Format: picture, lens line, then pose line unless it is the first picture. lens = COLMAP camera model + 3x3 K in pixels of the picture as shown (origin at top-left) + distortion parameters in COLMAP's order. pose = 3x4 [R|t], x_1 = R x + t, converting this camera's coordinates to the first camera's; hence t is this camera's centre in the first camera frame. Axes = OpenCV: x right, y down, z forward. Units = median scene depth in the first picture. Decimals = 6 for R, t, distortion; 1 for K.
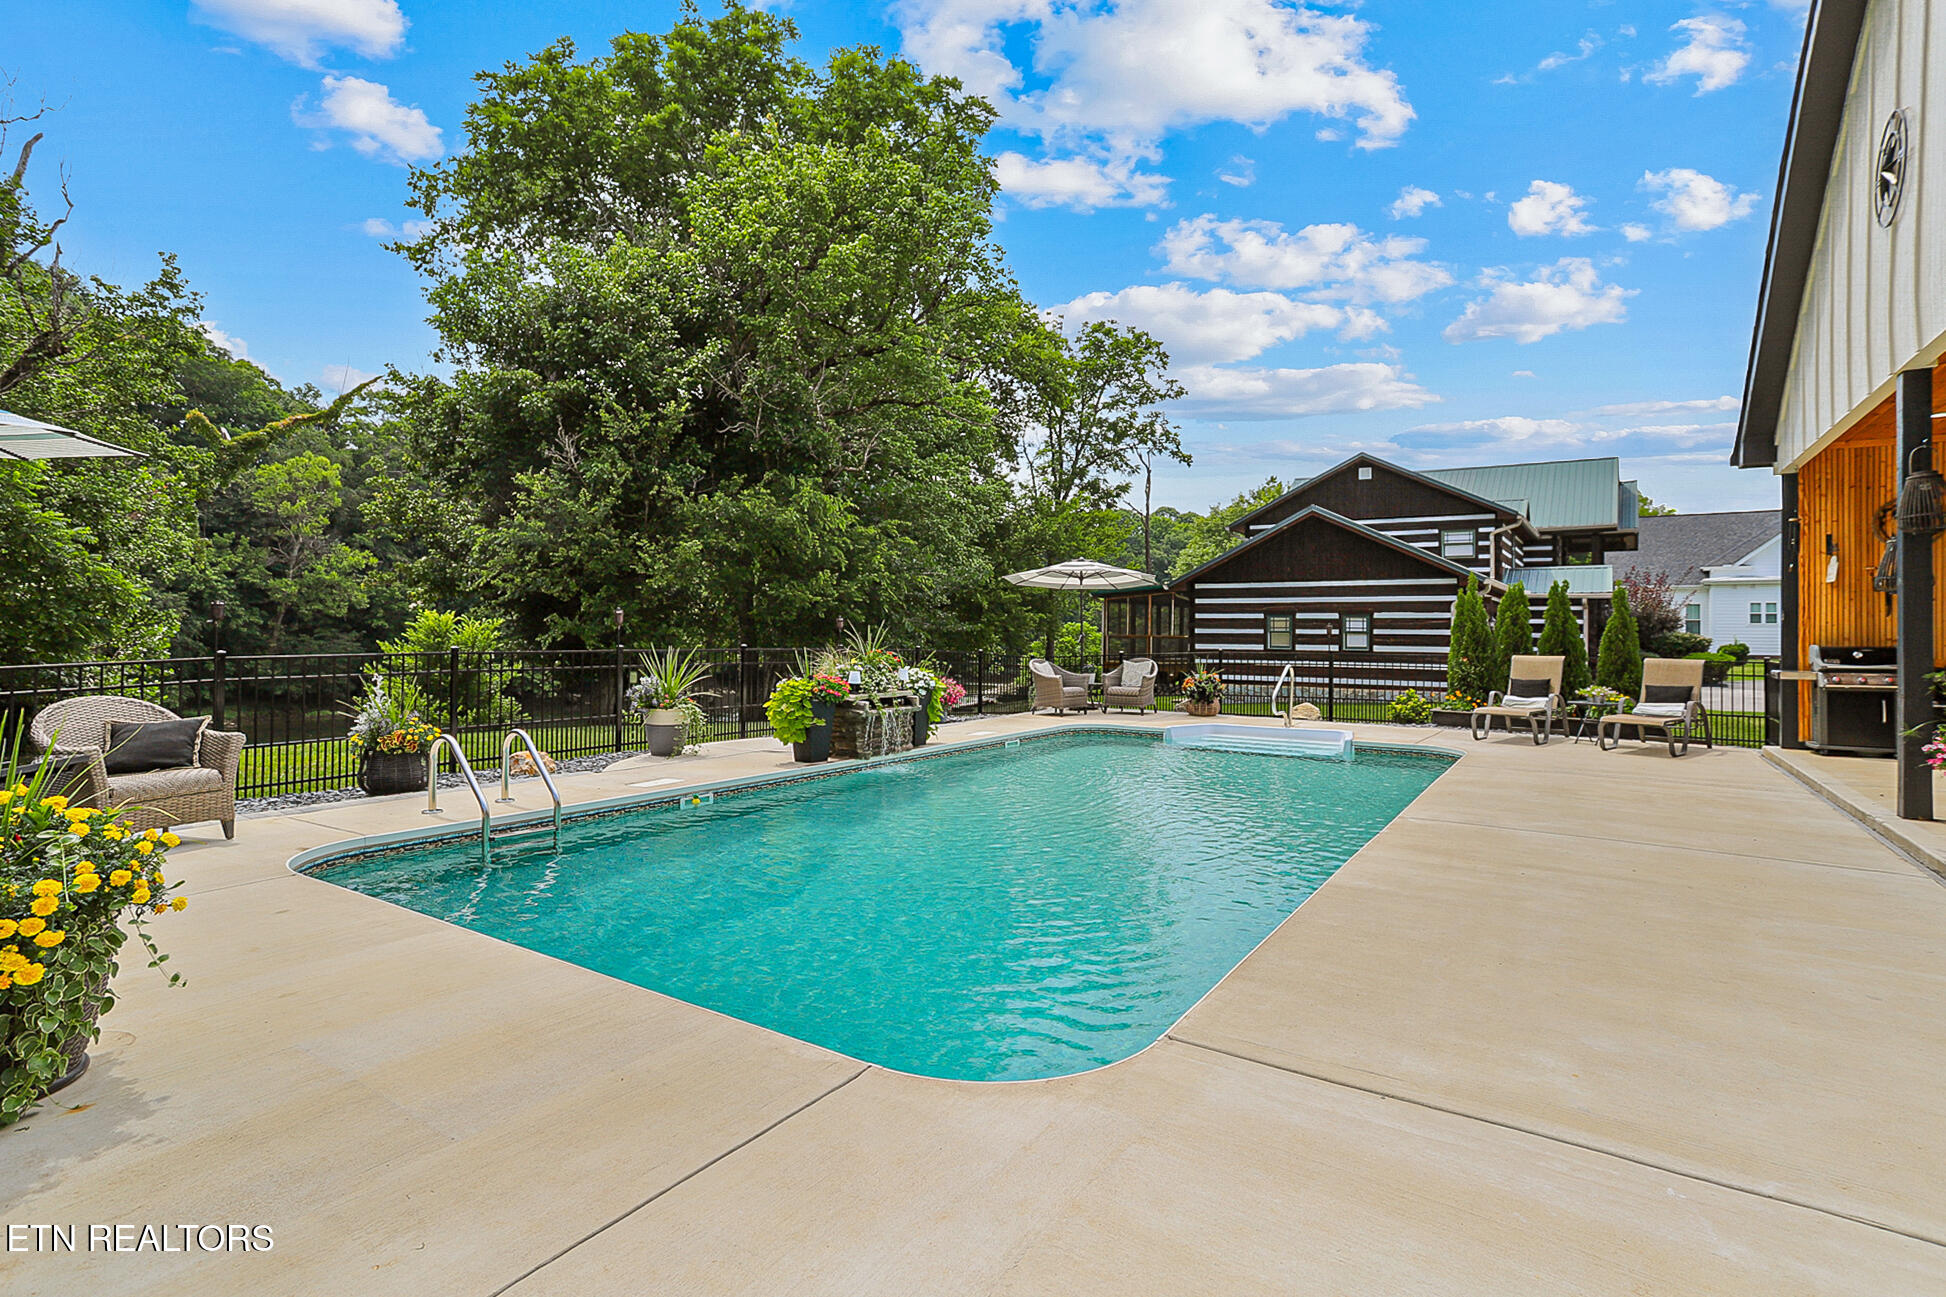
lens RADIAL K [[939.1, 0, 977.3], [0, 939.1, 603.2], [0, 0, 1]] dist [-0.002270, 0.004117]
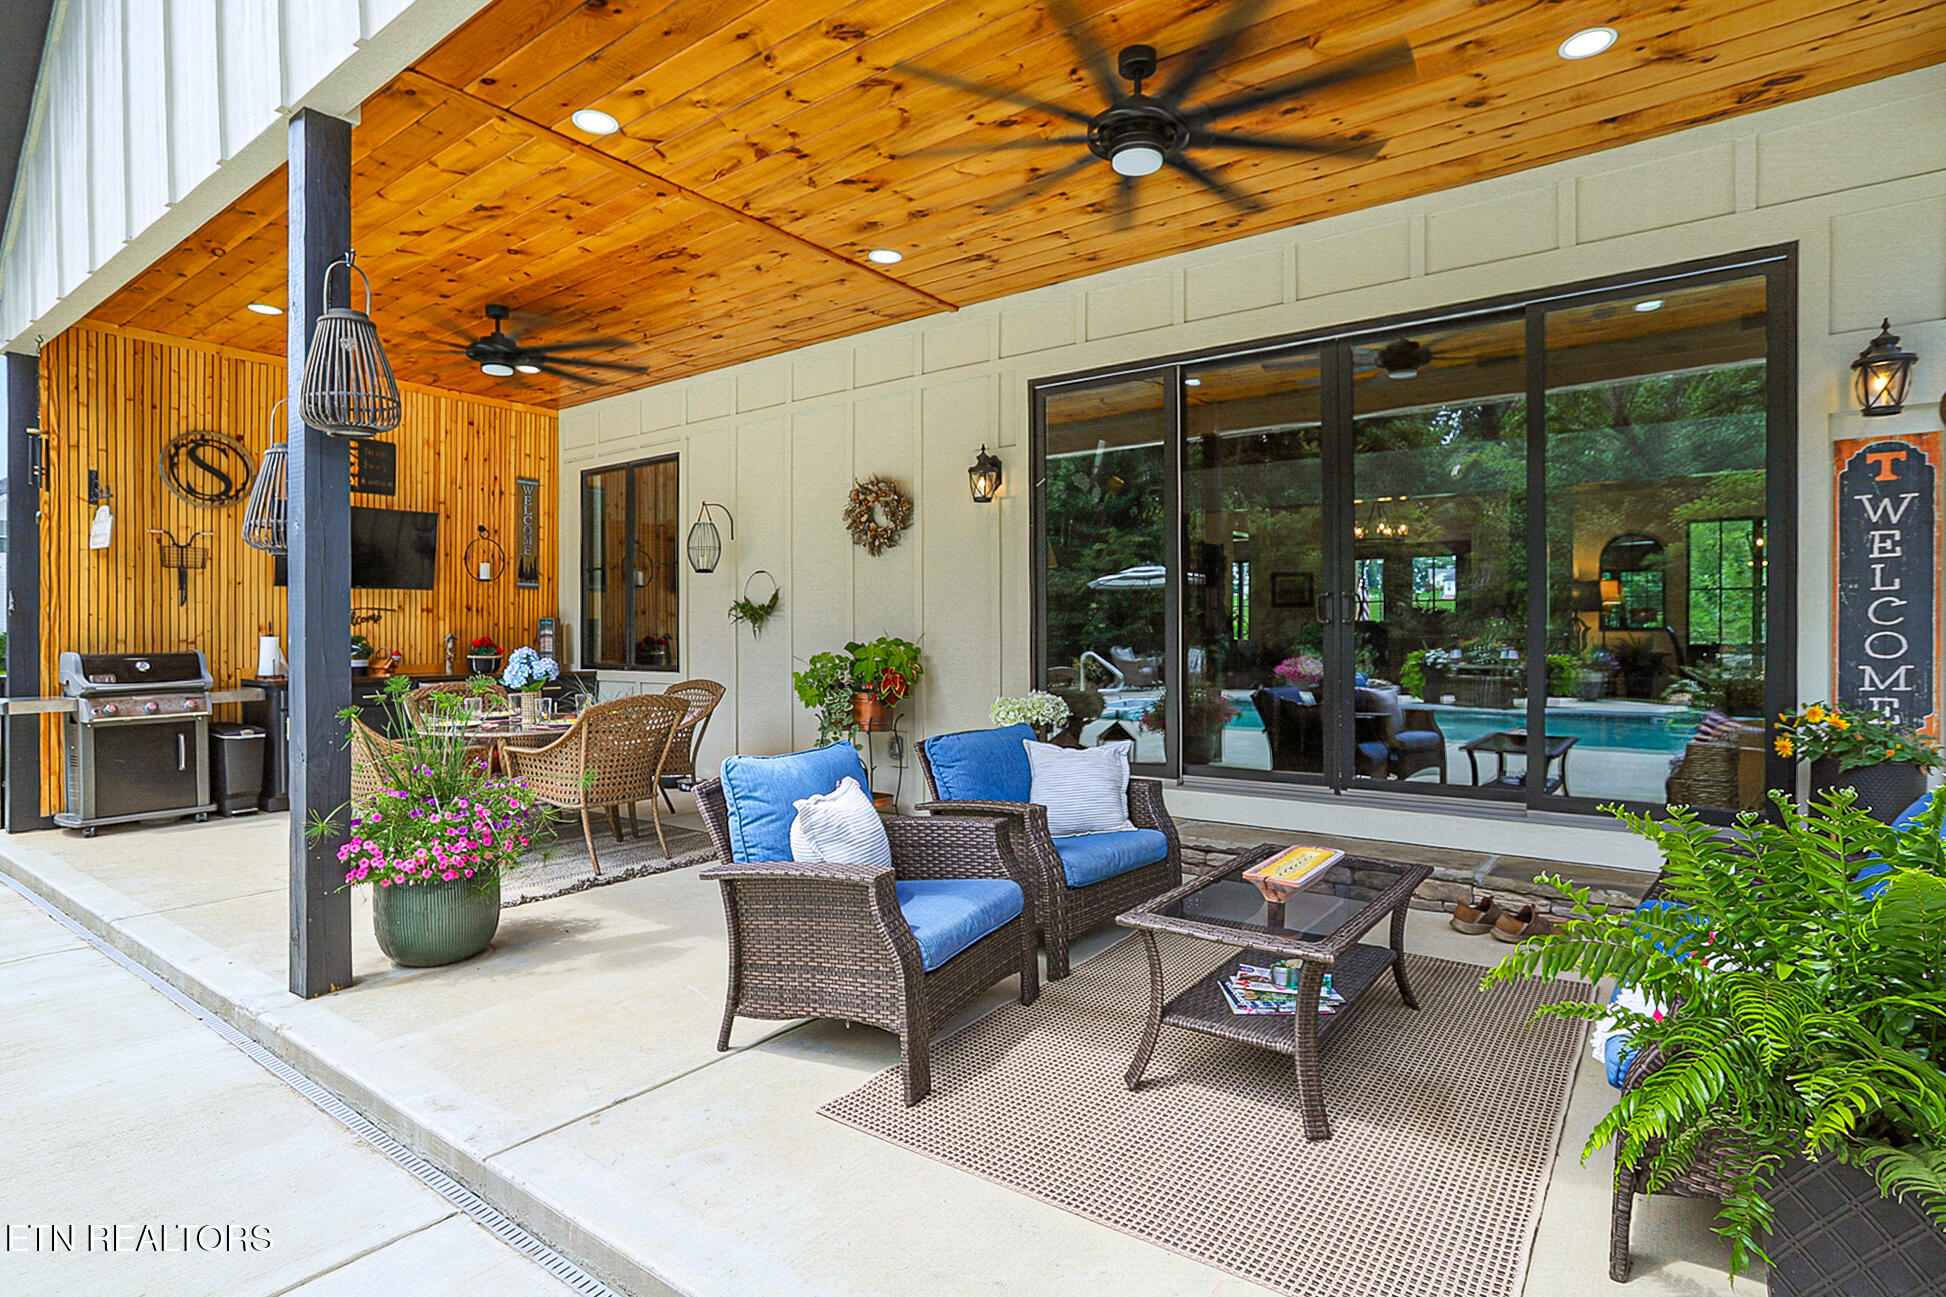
lens RADIAL K [[939.1, 0, 968.8], [0, 939.1, 649.2], [0, 0, 1]] dist [-0.002270, 0.004117]
pose [[0.049659, -0.027640, 0.998384, 0.325409], [-0.024059, 0.999294, 0.028862, 0.011556], [-0.998476, -0.025453, 0.048959, 0.404040]]
